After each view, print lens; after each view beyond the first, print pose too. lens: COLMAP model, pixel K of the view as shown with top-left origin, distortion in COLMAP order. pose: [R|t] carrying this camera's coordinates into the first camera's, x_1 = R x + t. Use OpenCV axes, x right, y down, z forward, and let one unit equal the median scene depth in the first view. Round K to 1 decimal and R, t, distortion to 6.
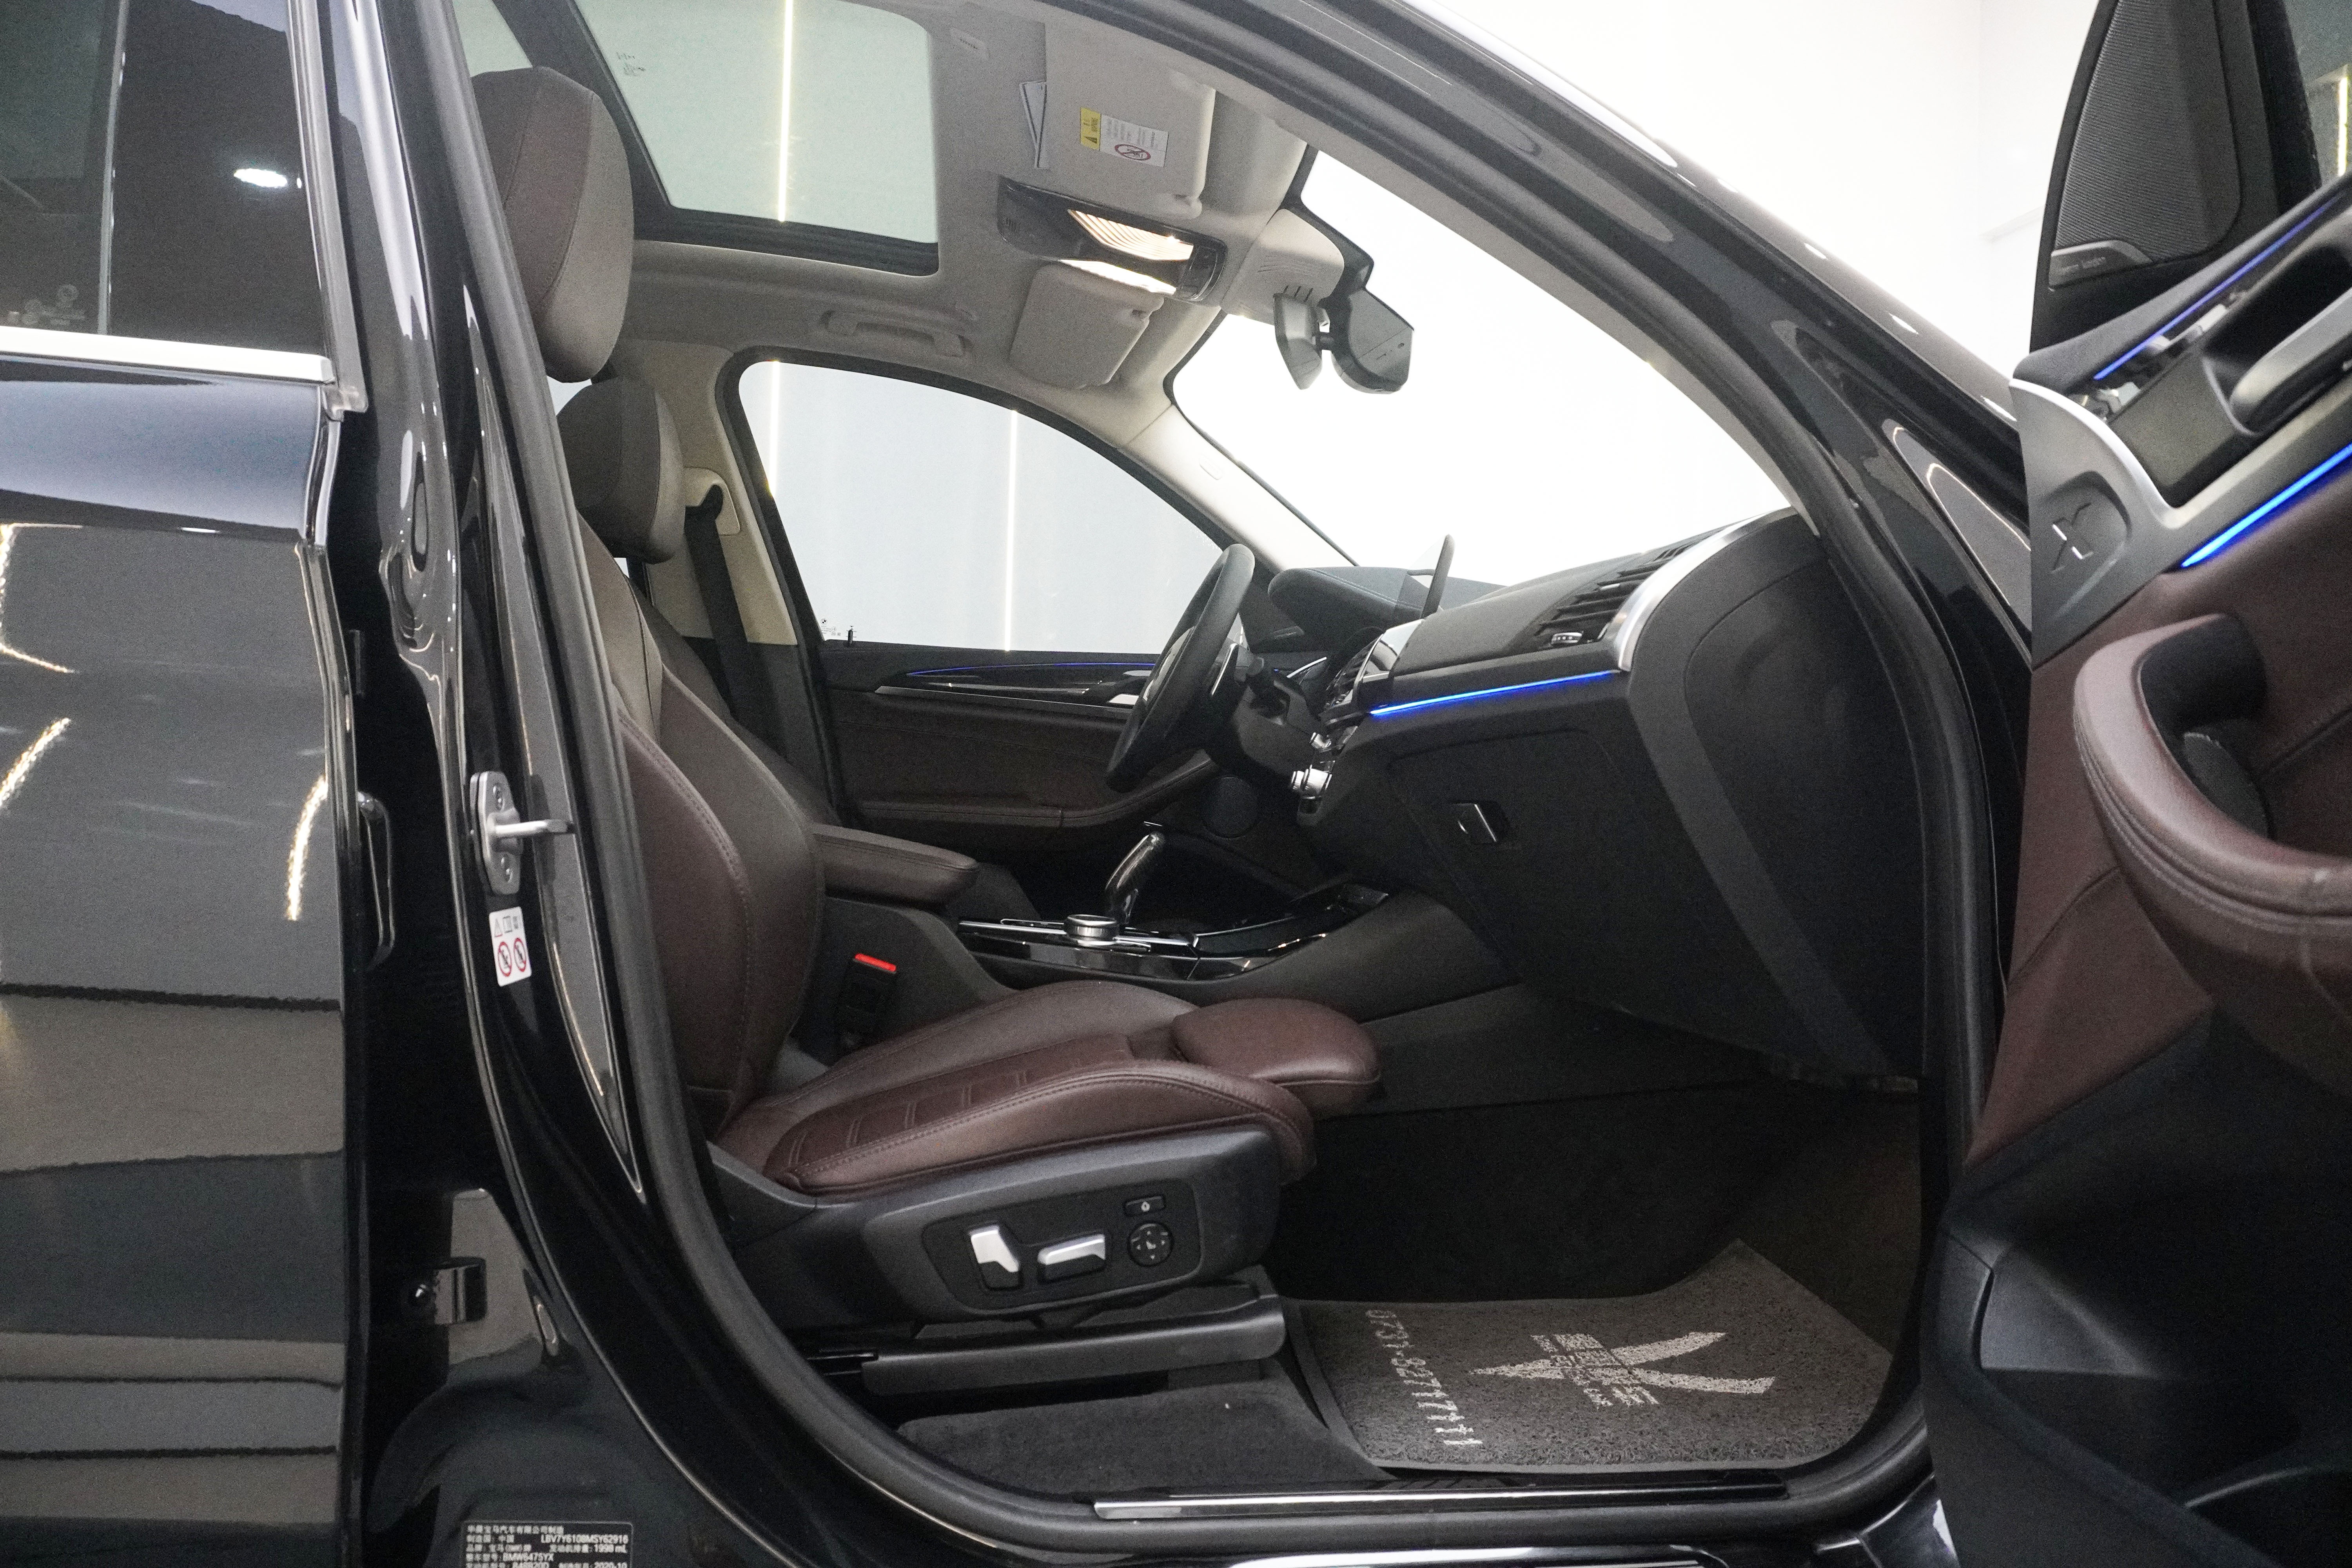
lens RADIAL K [[1553.4, 0, 1197.5], [0, 1553.4, 785.2], [0, 0, 1]] dist [-0.039595, 0.012422]
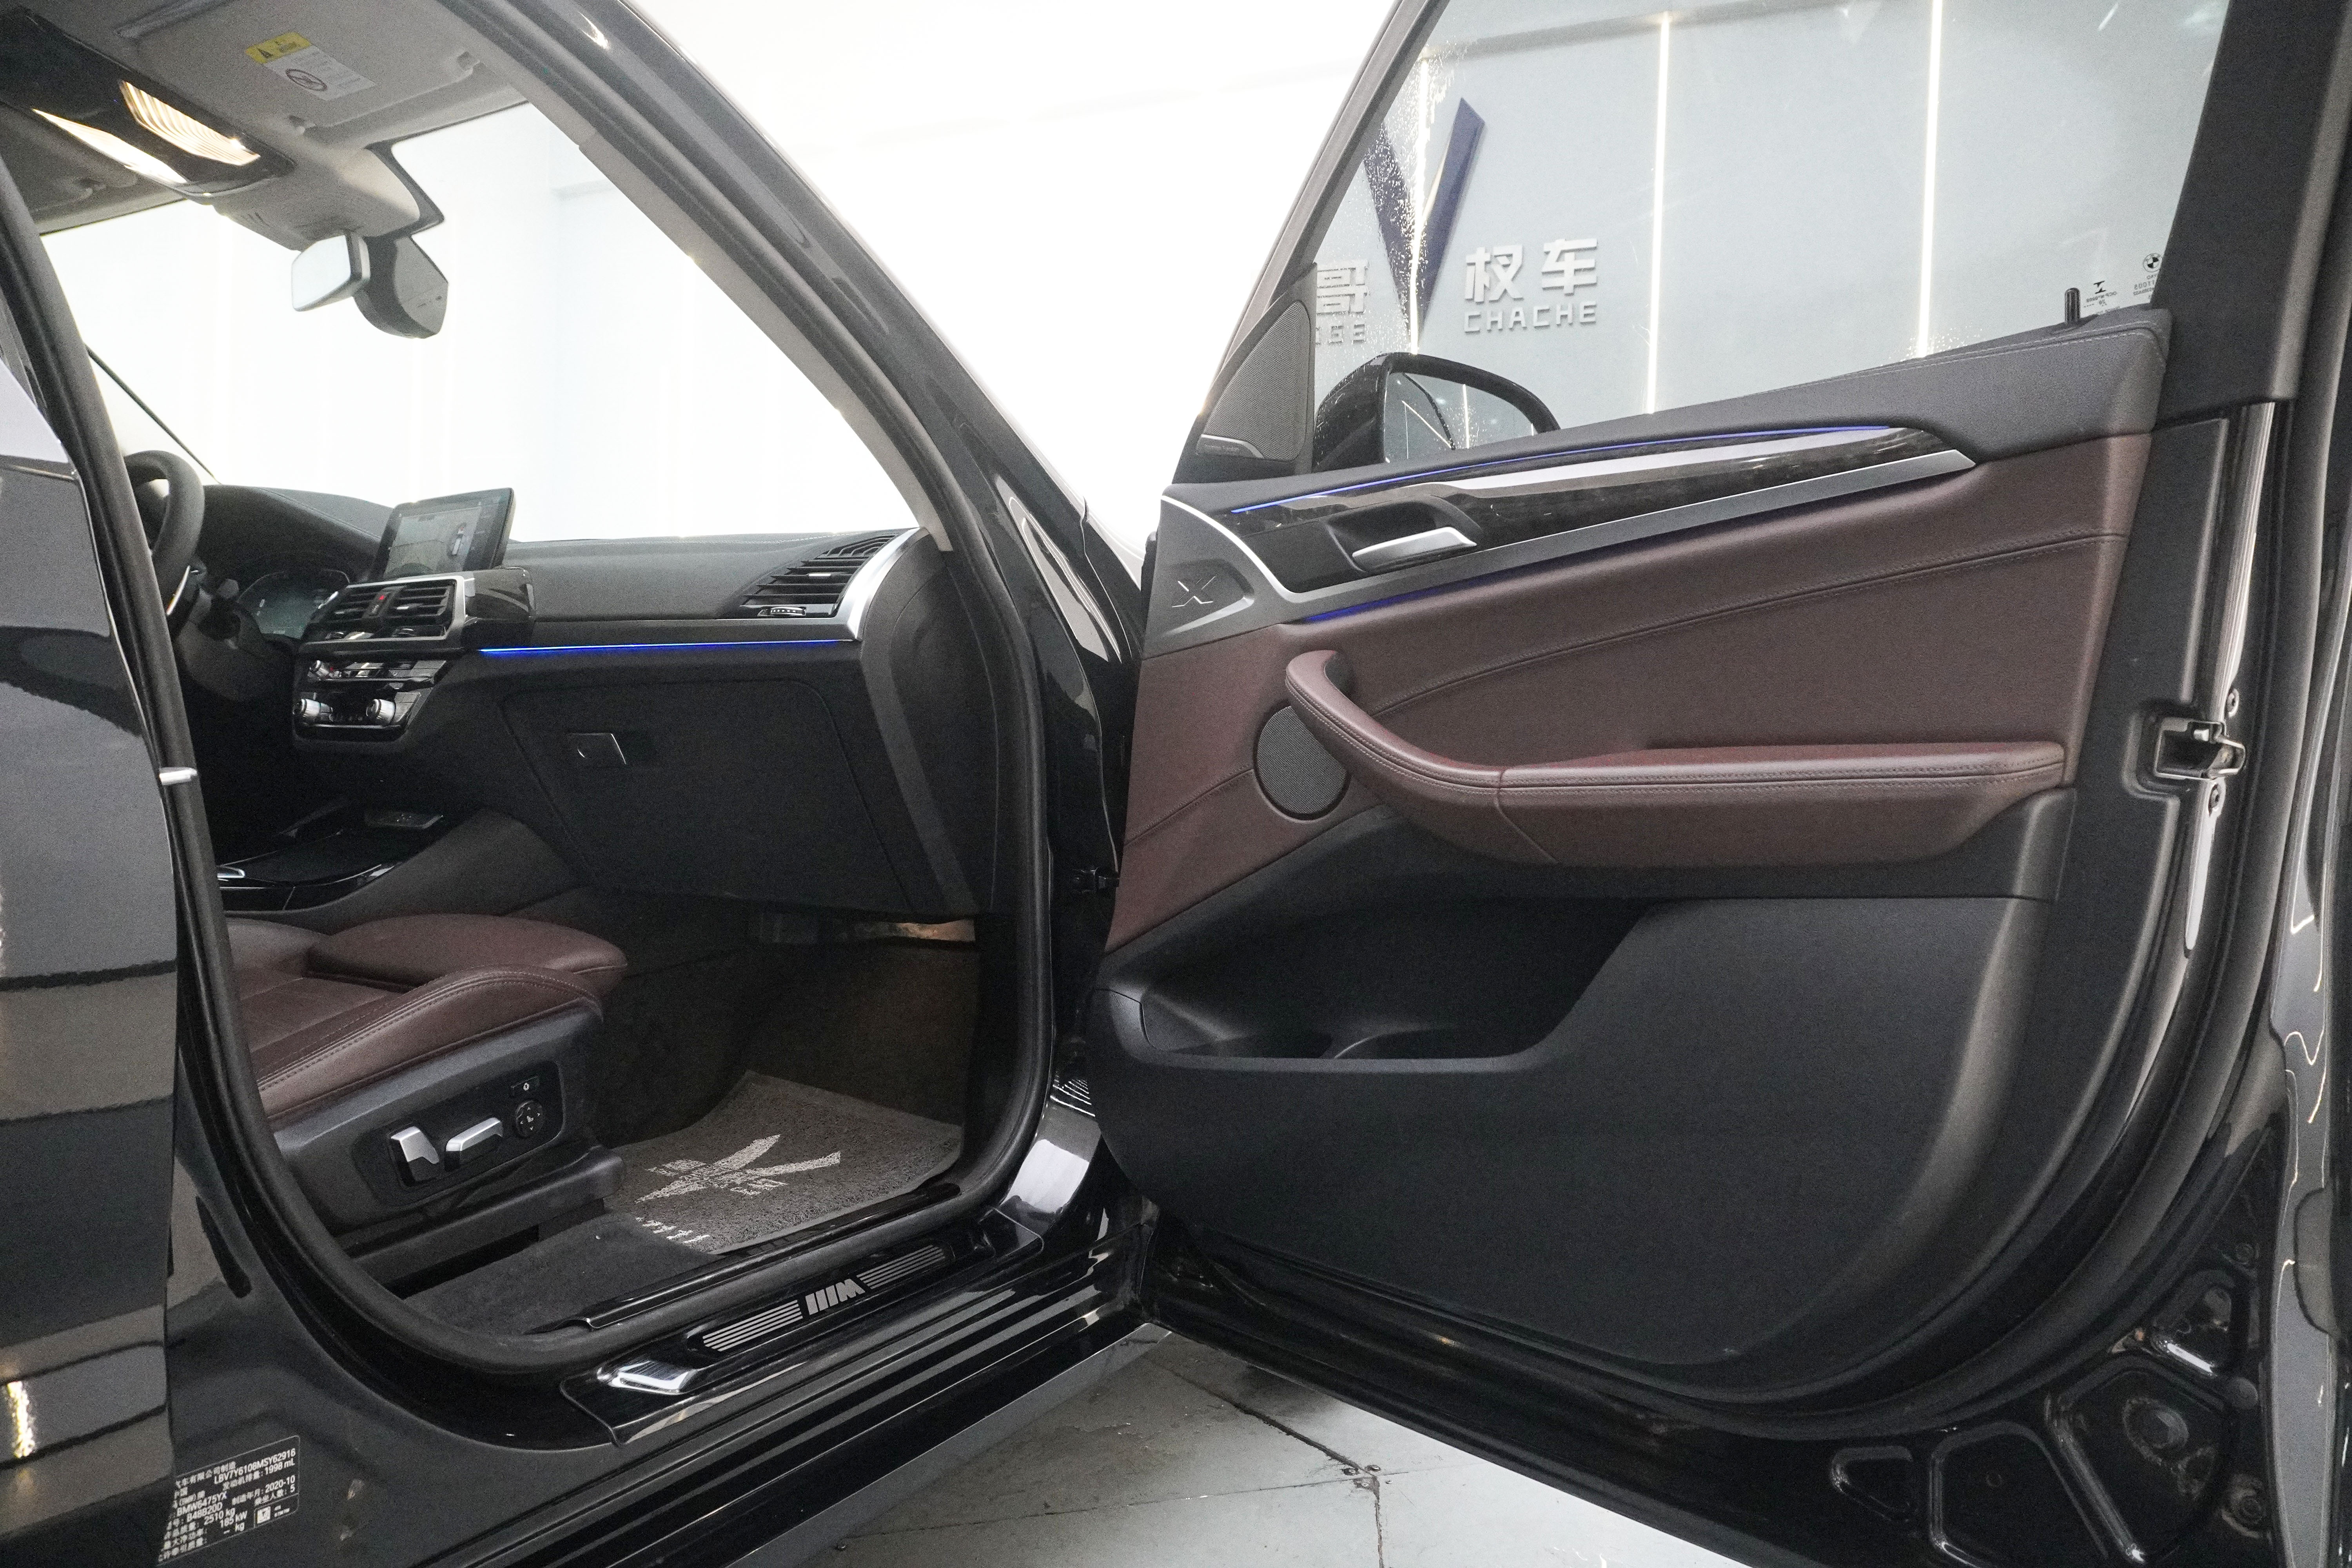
lens RADIAL K [[1553.4, 0, 1154.5], [0, 1553.4, 776.8], [0, 0, 1]] dist [-0.039595, 0.012422]
pose [[0.603999, -0.024684, 0.796603, -0.678805], [-0.014731, 0.999004, 0.042125, -0.014208], [-0.796849, -0.037178, 0.603033, -0.057765]]
